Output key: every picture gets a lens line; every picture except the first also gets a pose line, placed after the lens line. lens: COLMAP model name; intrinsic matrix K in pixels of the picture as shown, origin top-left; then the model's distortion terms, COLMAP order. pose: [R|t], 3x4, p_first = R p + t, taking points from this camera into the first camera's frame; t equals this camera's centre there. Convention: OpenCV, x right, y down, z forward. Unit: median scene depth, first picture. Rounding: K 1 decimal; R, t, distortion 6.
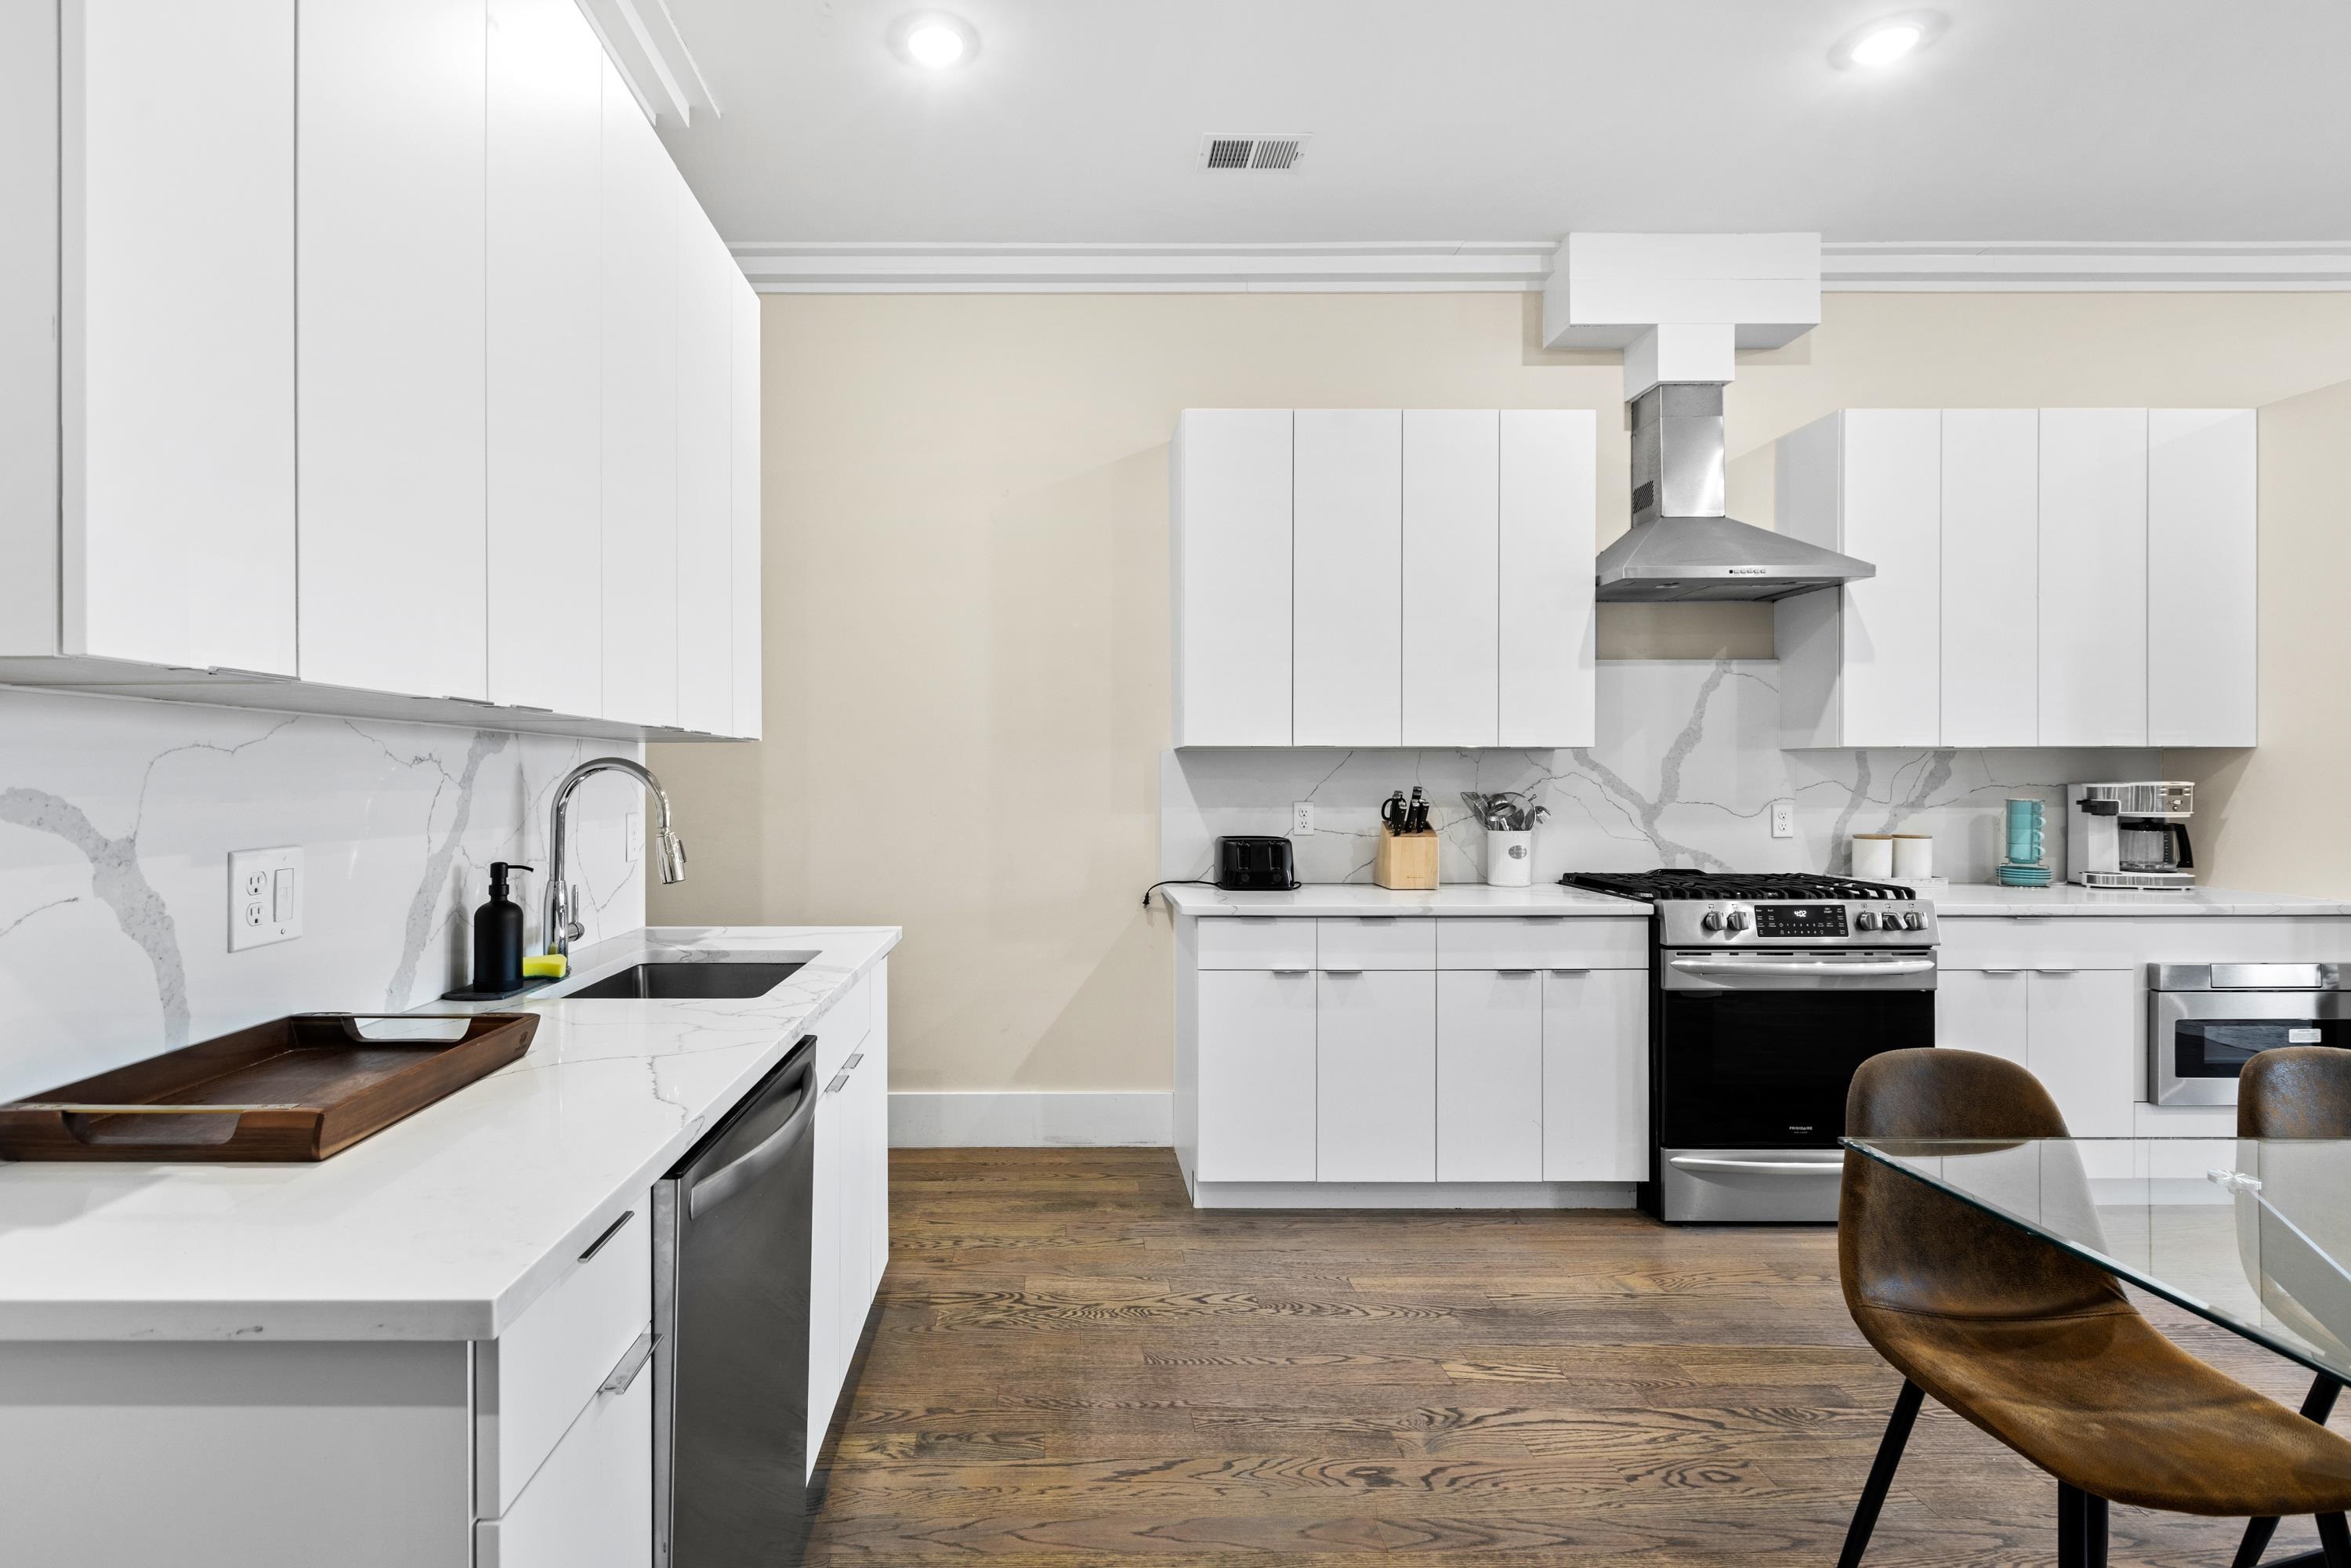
lens RADIAL K [[1105.0, 0, 1069.3], [0, 1105.0, 786.5], [0, 0, 1]] dist [-0.001728, 0.000325]
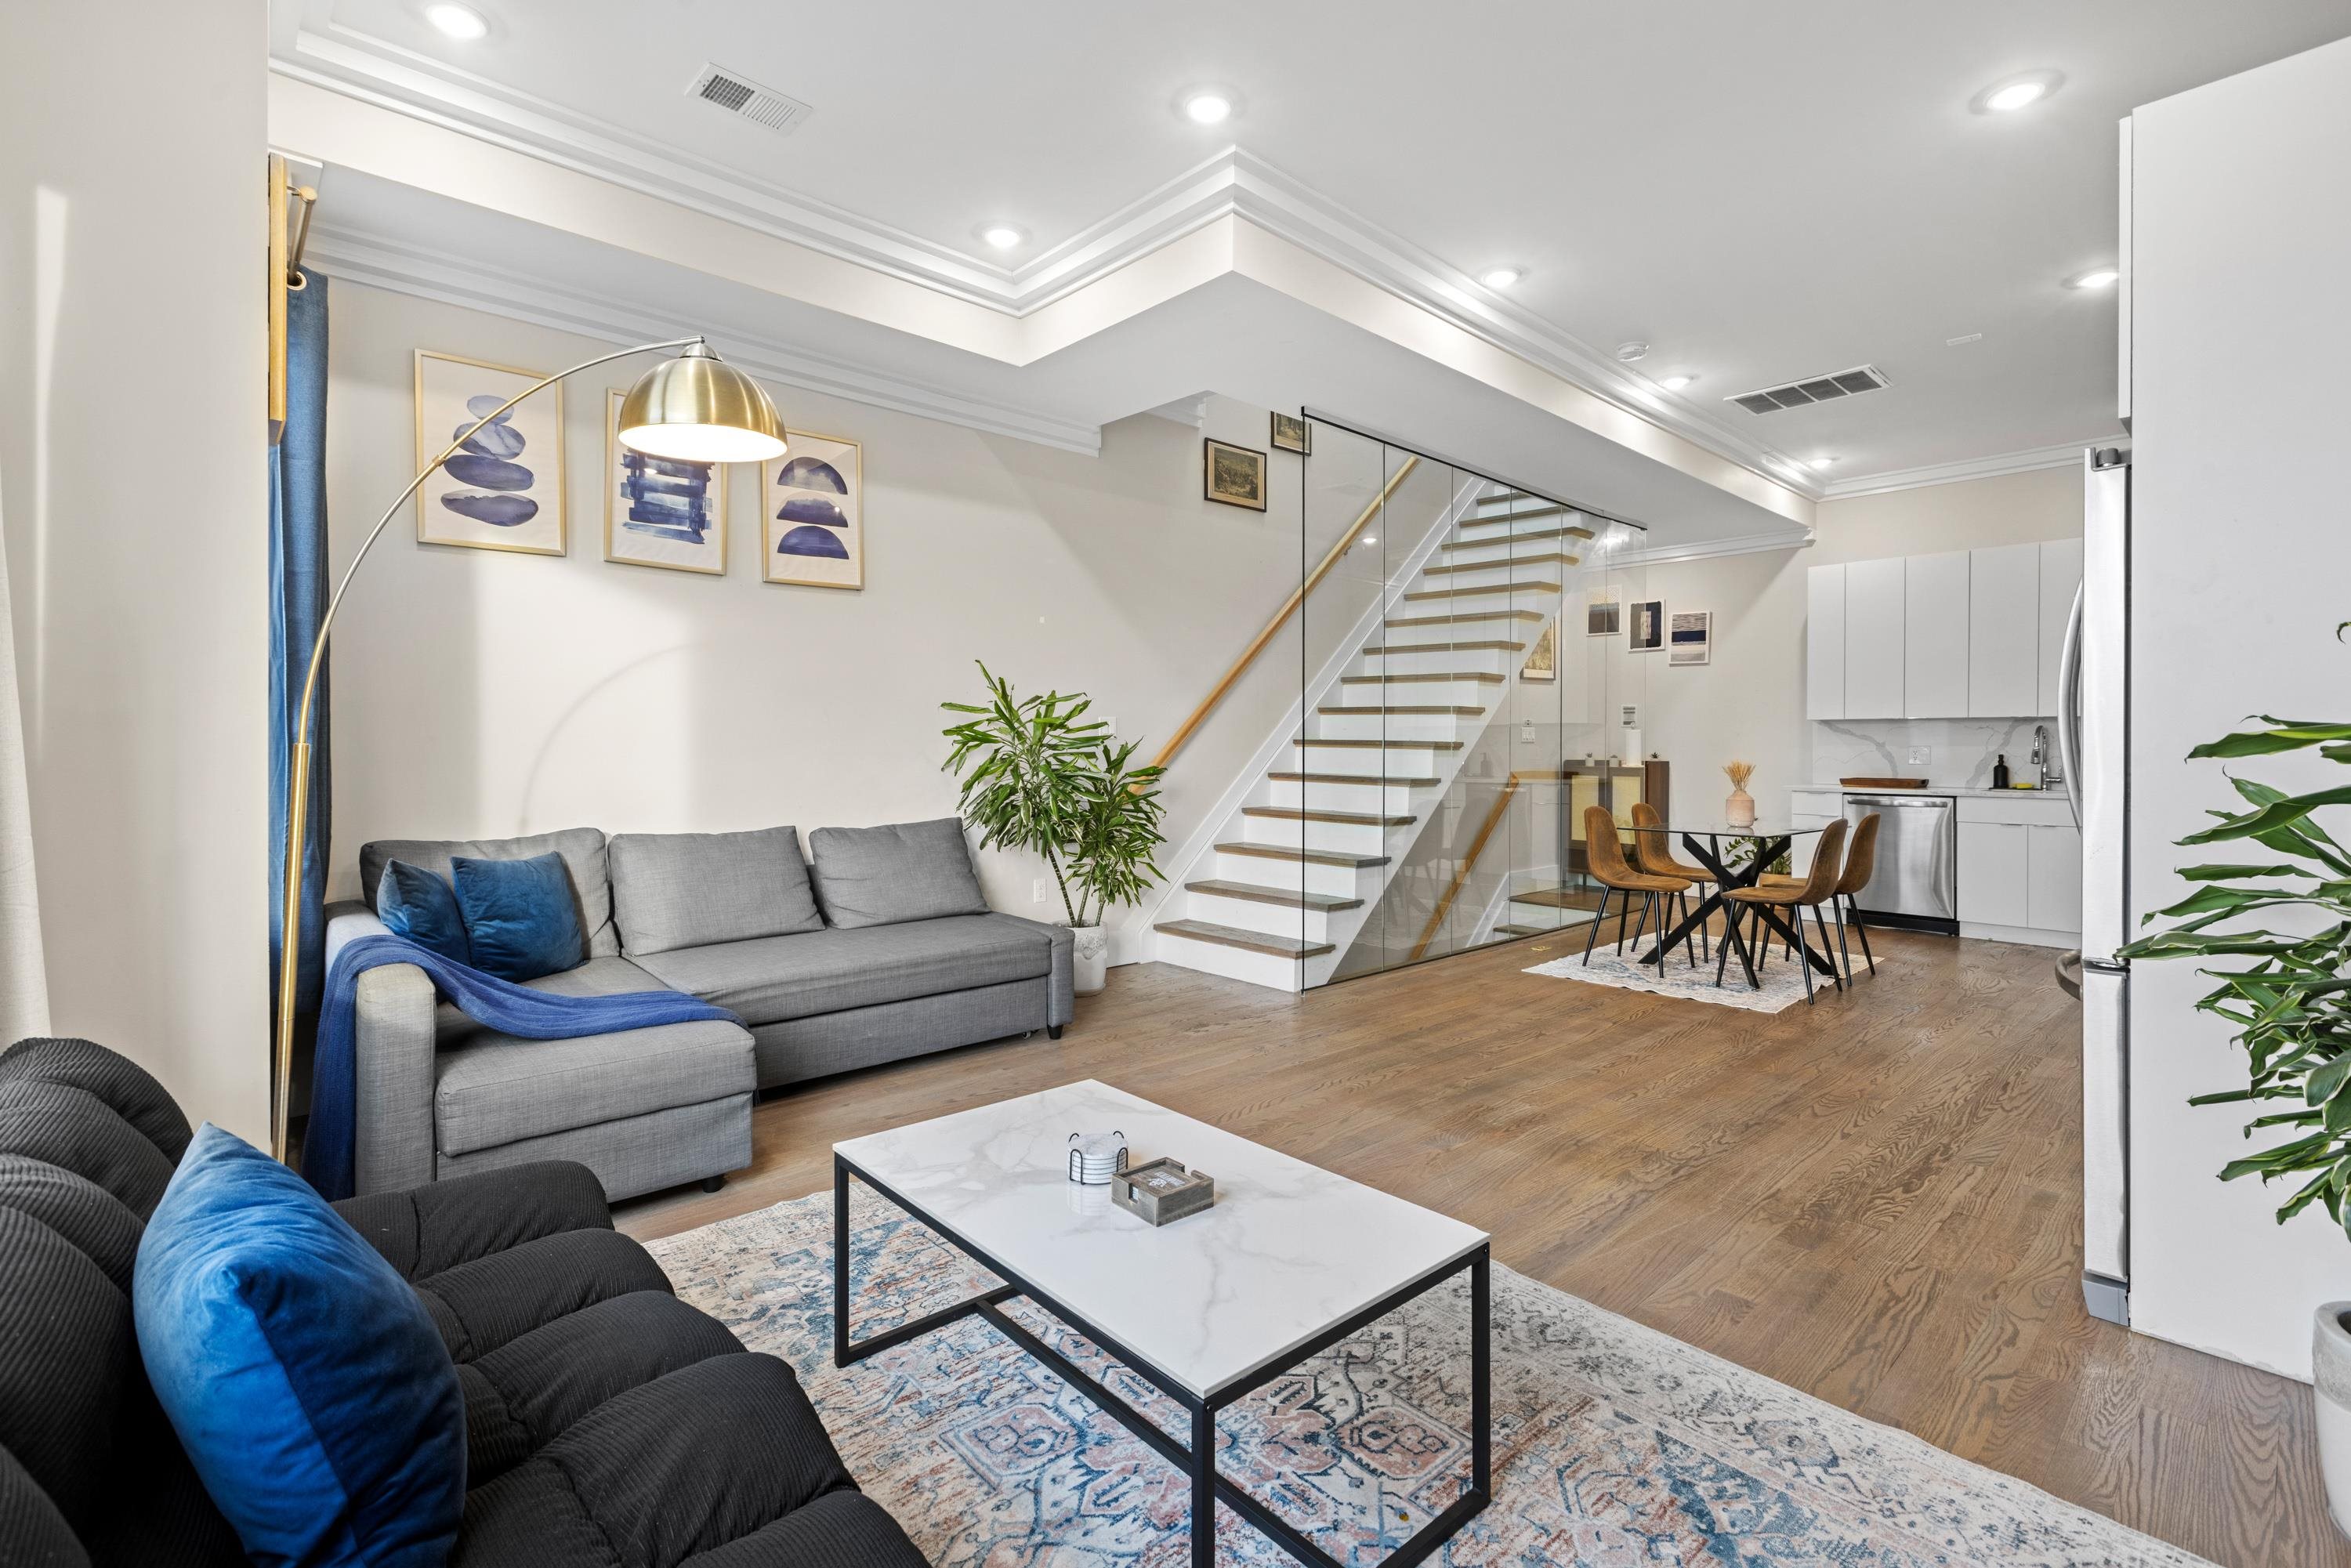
lens RADIAL K [[1048.8, 0, 1162.4], [0, 1048.8, 740.7], [0, 0, 1]] dist [0.005489, -0.001555]
pose [[-0.752523, -0.006486, -0.658534, 2.310201], [-0.011864, 0.999923, 0.003710, 0.022845], [0.658459, 0.010605, -0.752542, 1.022163]]
